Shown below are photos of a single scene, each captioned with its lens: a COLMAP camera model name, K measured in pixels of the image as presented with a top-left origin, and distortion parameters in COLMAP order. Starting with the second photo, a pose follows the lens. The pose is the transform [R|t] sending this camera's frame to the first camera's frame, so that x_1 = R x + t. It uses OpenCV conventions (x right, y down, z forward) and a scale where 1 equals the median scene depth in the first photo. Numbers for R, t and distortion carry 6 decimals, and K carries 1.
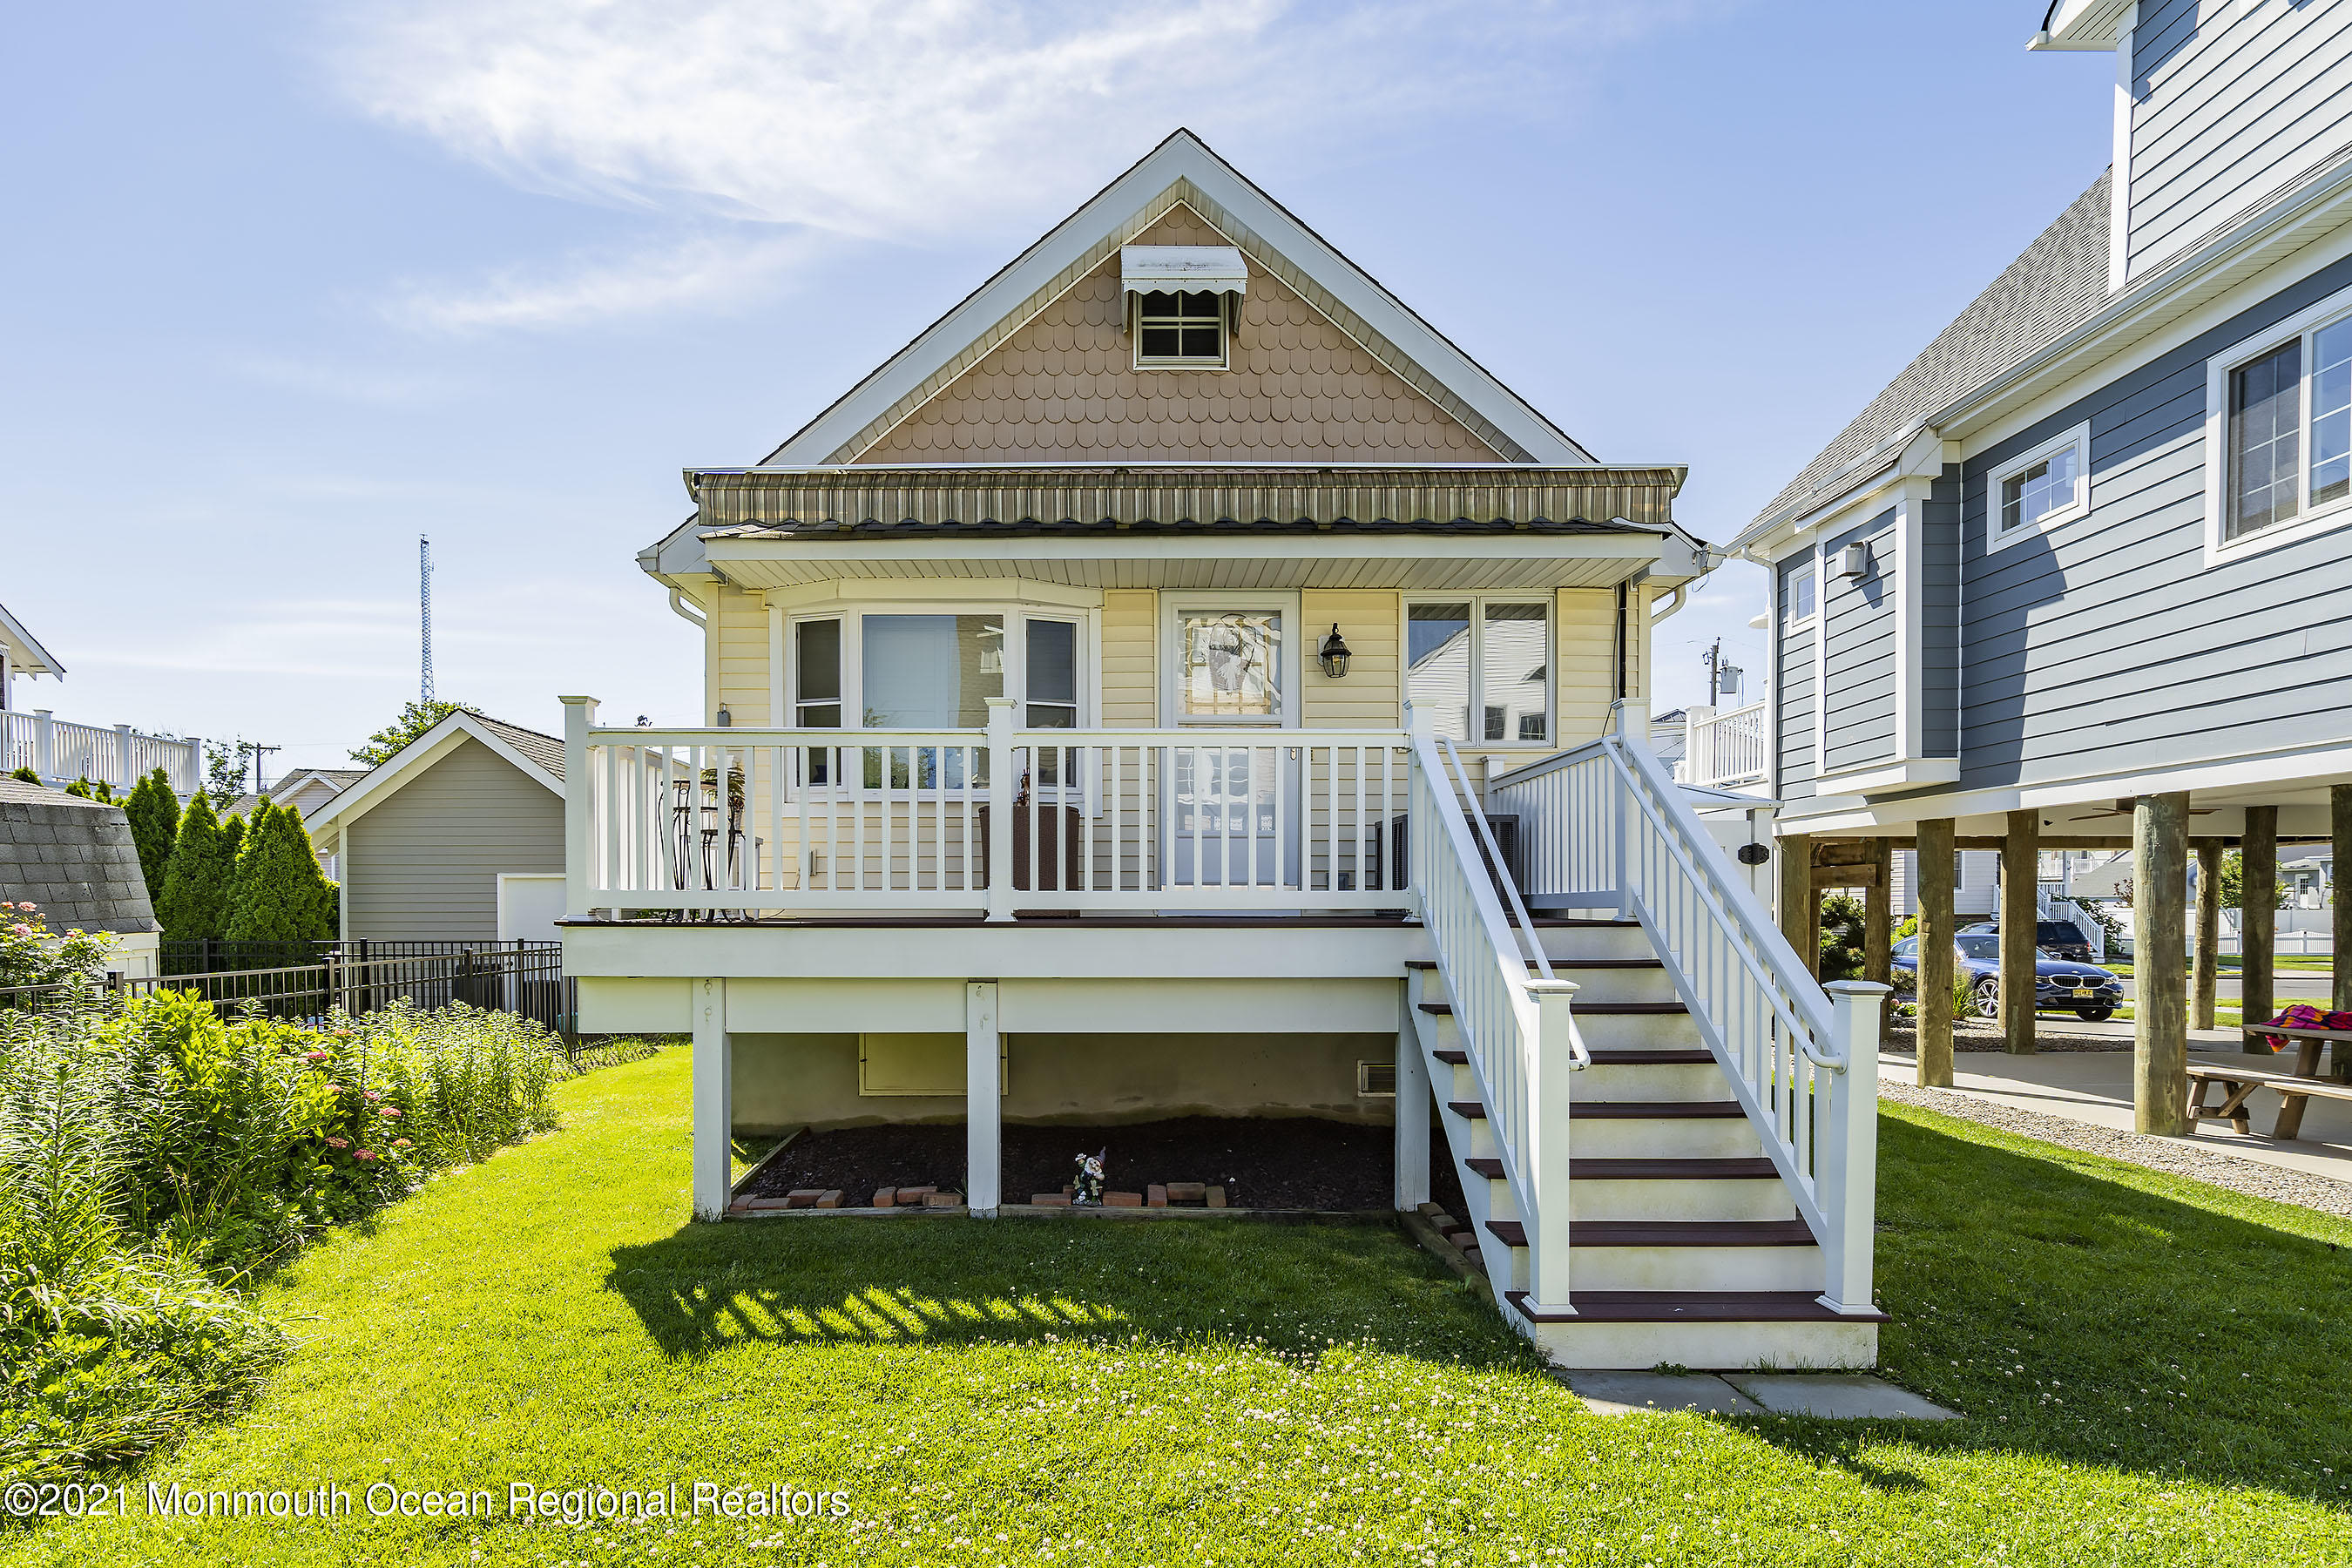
lens RADIAL K [[1249.8, 0, 1140.4], [0, 1249.8, 930.6], [0, 0, 1]] dist [0.006676, 0.001215]
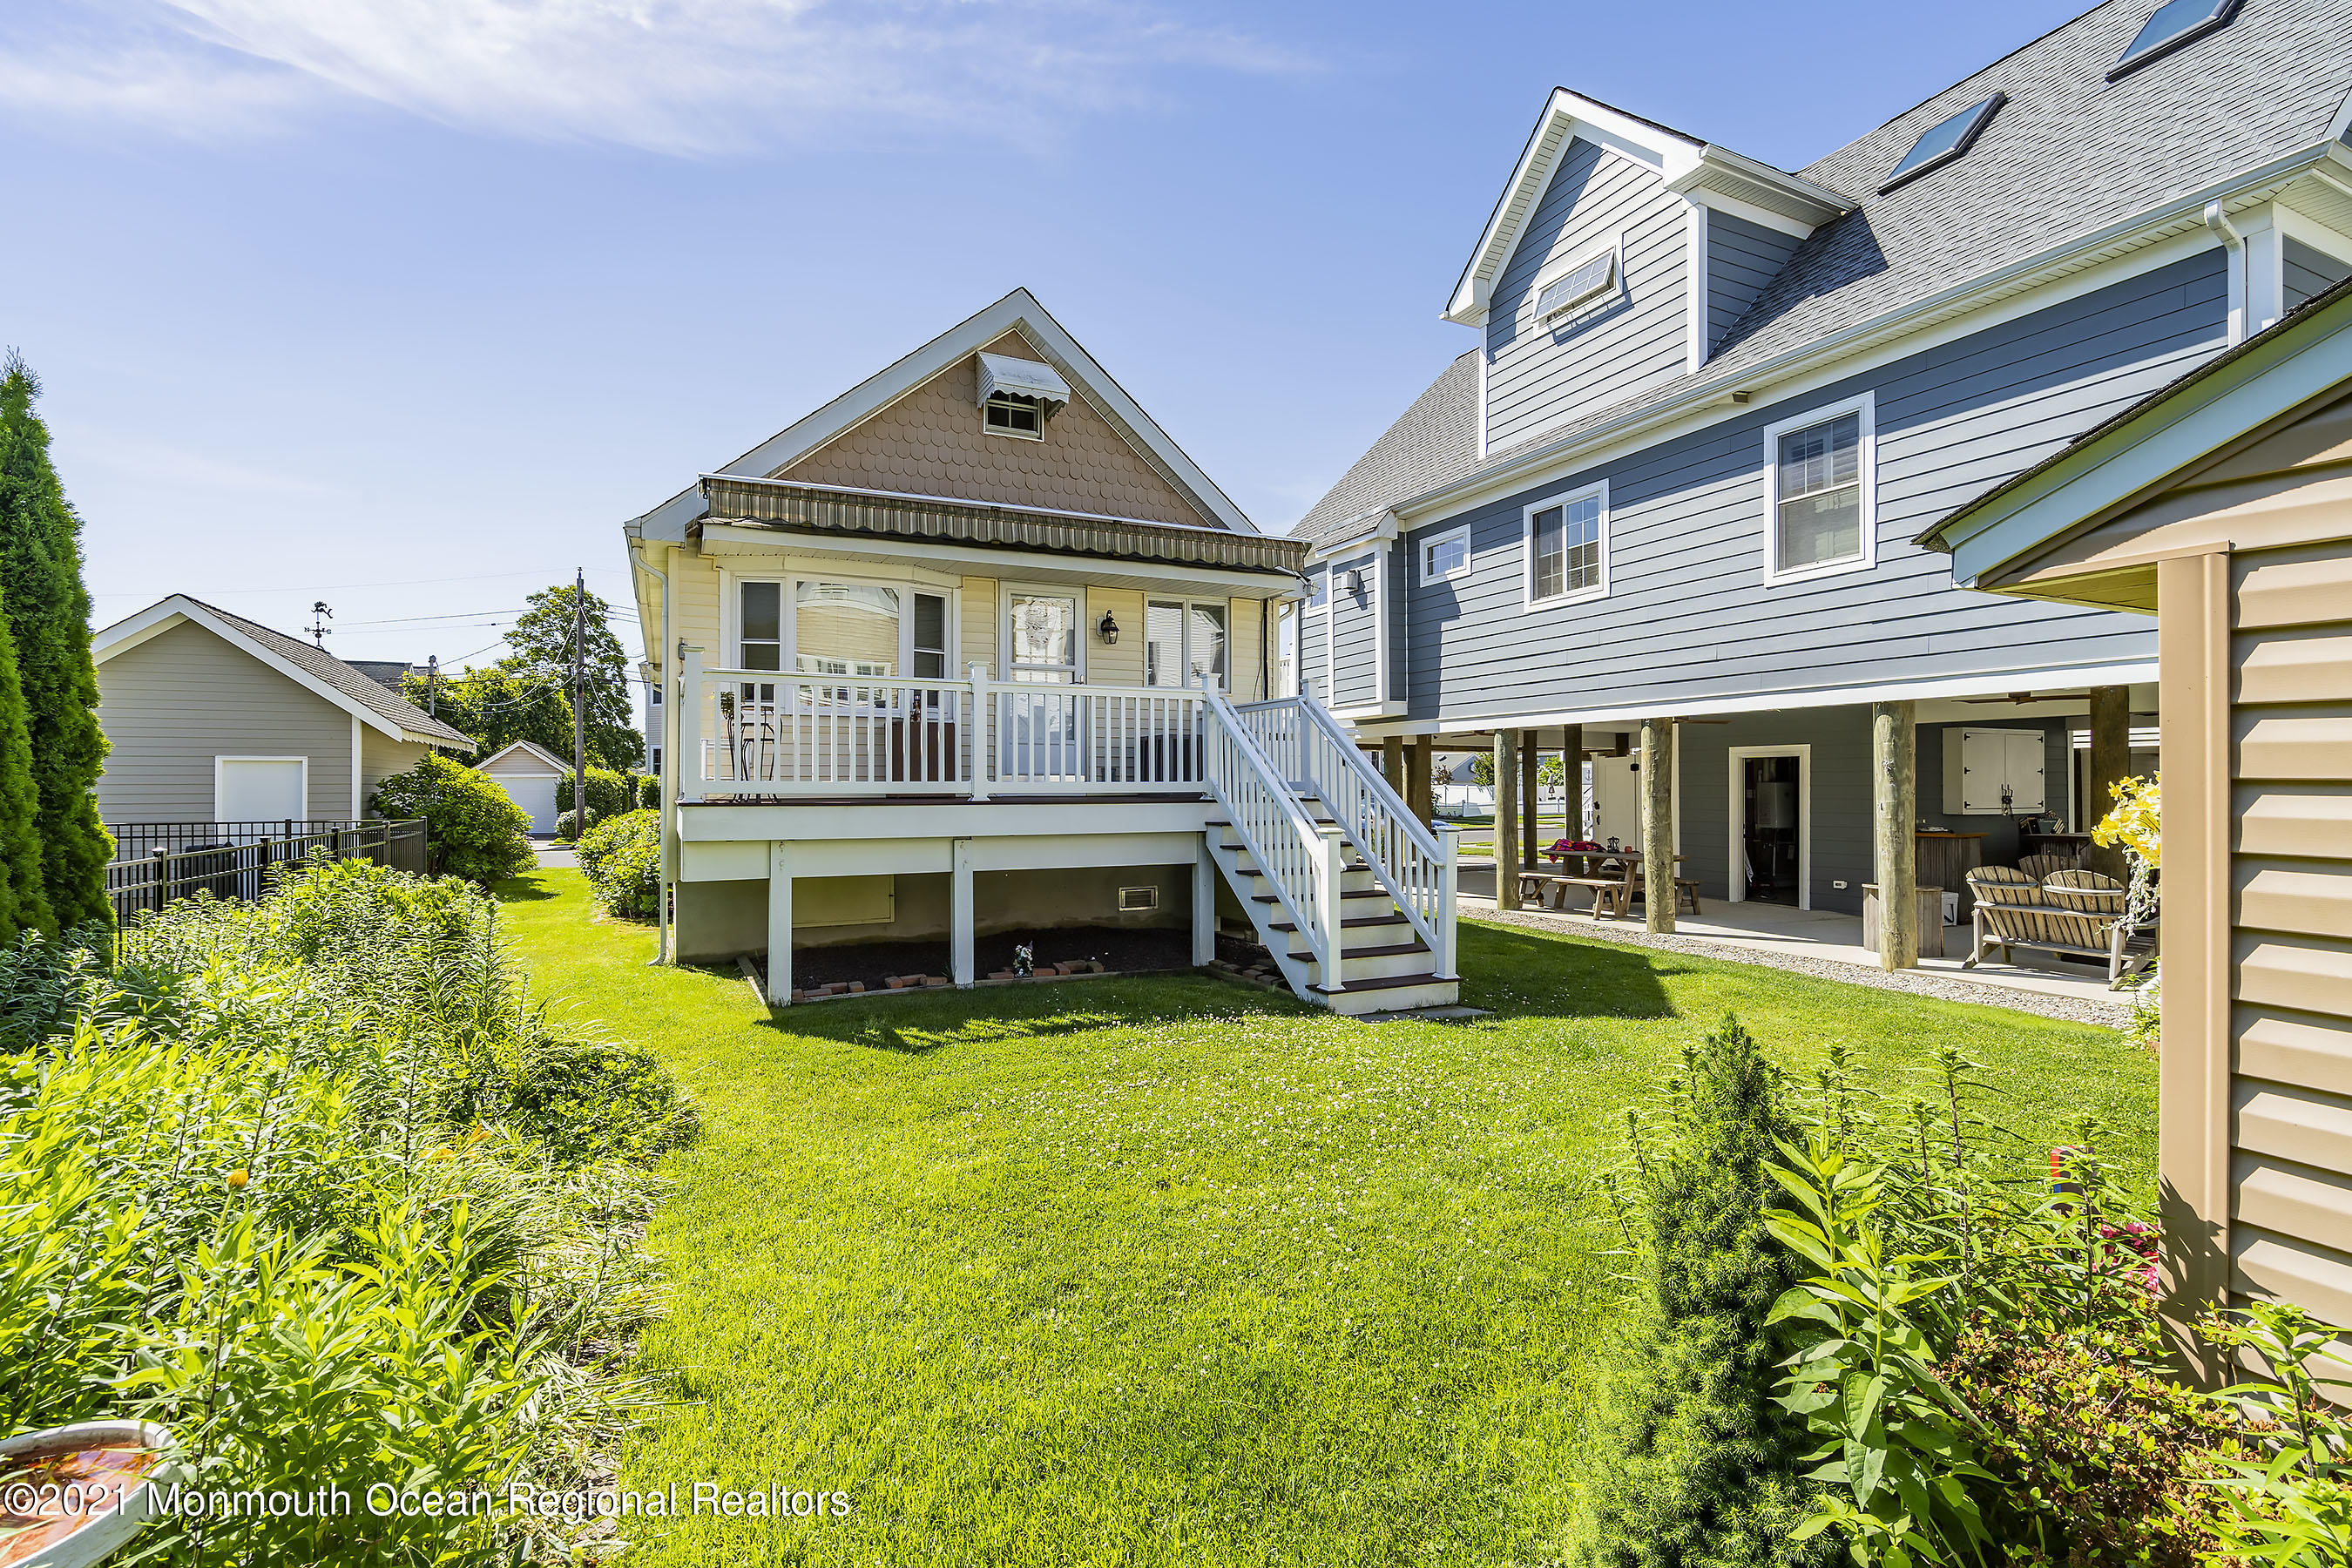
lens RADIAL K [[1075.0, 0, 1178.9], [0, 1075.0, 781.4], [0, 0, 1]] dist [-0.005833, 0.002892]
pose [[0.901387, -0.000113, 0.433014, -0.351538], [0.009010, 0.999788, -0.018493, -0.003615], [-0.432921, 0.020571, 0.901197, -0.255893]]
